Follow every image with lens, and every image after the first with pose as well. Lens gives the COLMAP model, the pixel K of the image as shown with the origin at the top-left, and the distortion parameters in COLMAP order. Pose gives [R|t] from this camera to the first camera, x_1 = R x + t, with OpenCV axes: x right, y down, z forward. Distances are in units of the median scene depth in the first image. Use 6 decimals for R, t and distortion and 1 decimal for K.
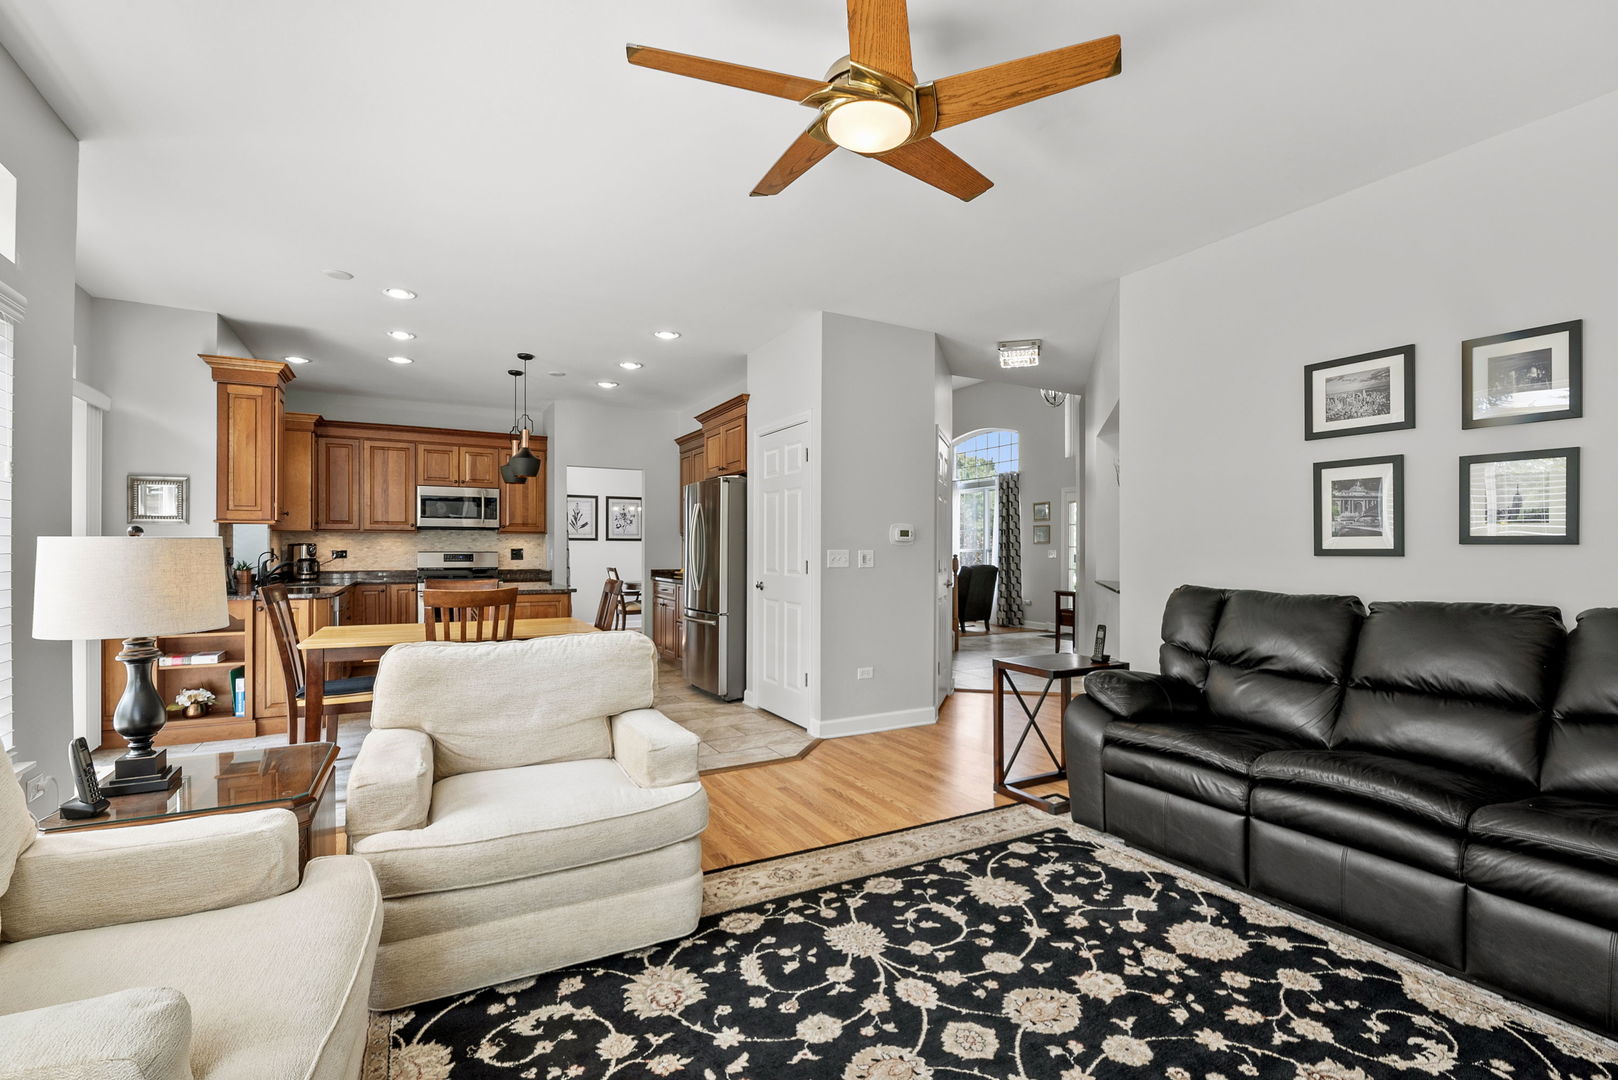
lens RADIAL K [[750.0, 0, 820.3], [0, 750.0, 542.5], [0, 0, 1]] dist [0.001573, -0.000107]
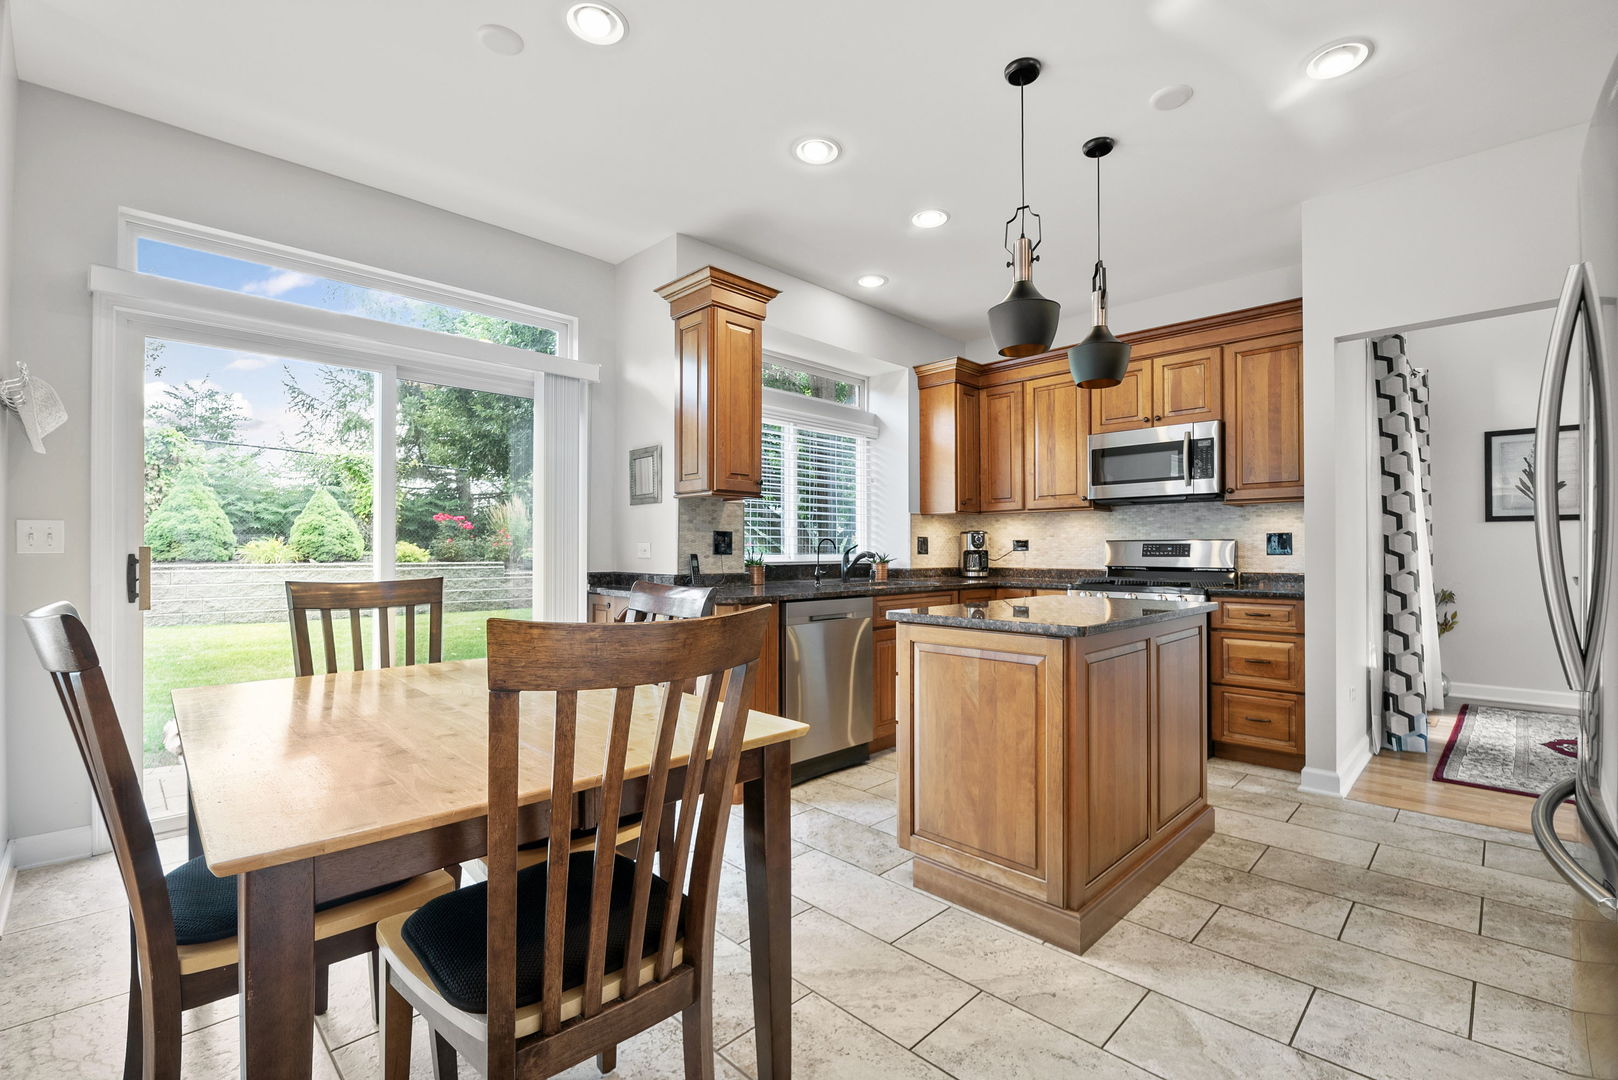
lens RADIAL K [[699.0, 0, 834.0], [0, 699.0, 543.9], [0, 0, 1]] dist [-0.017096, -0.001200]
pose [[0.295566, -0.008693, -0.955283, -0.042478], [0.010011, 0.999932, -0.006002, 0.017175], [0.955270, -0.007790, 0.295633, 0.629613]]
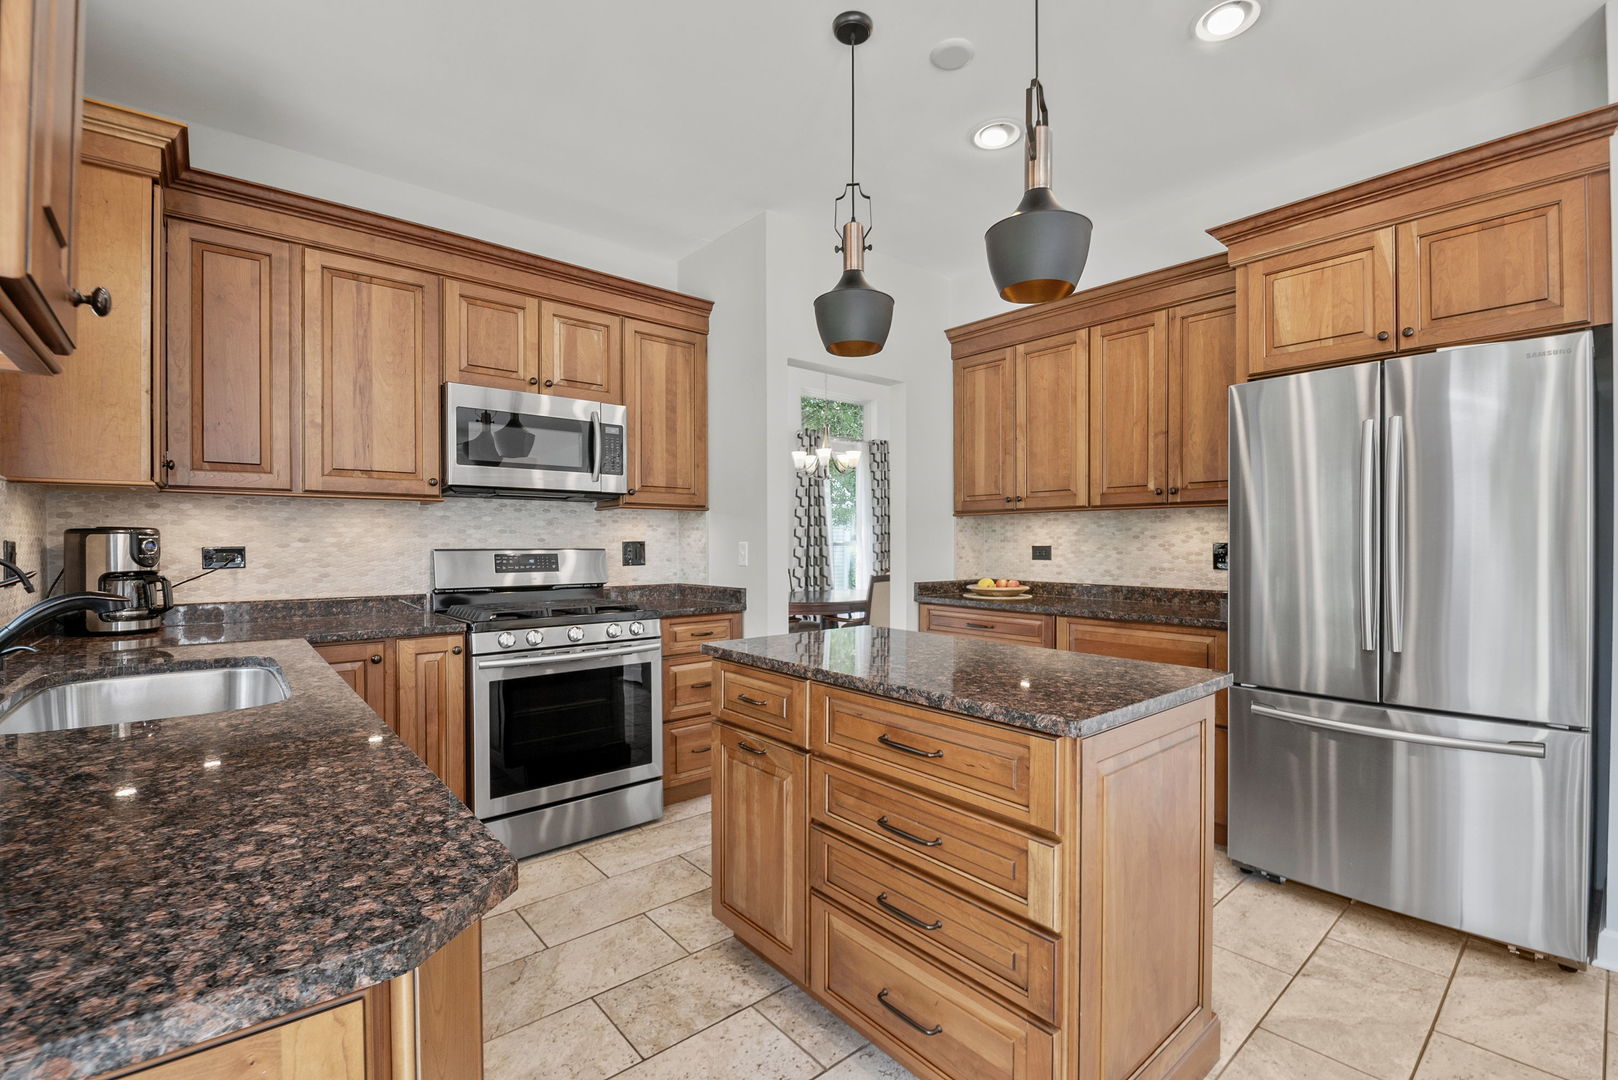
lens RADIAL K [[699.0, 0, 806.5], [0, 699.0, 541.8], [0, 0, 1]] dist [-0.017096, -0.001200]
pose [[0.977468, -0.001730, 0.211077, -0.435006], [-0.000248, 0.999956, 0.009345, 0.004766], [-0.211084, -0.009186, 0.977425, 0.610229]]
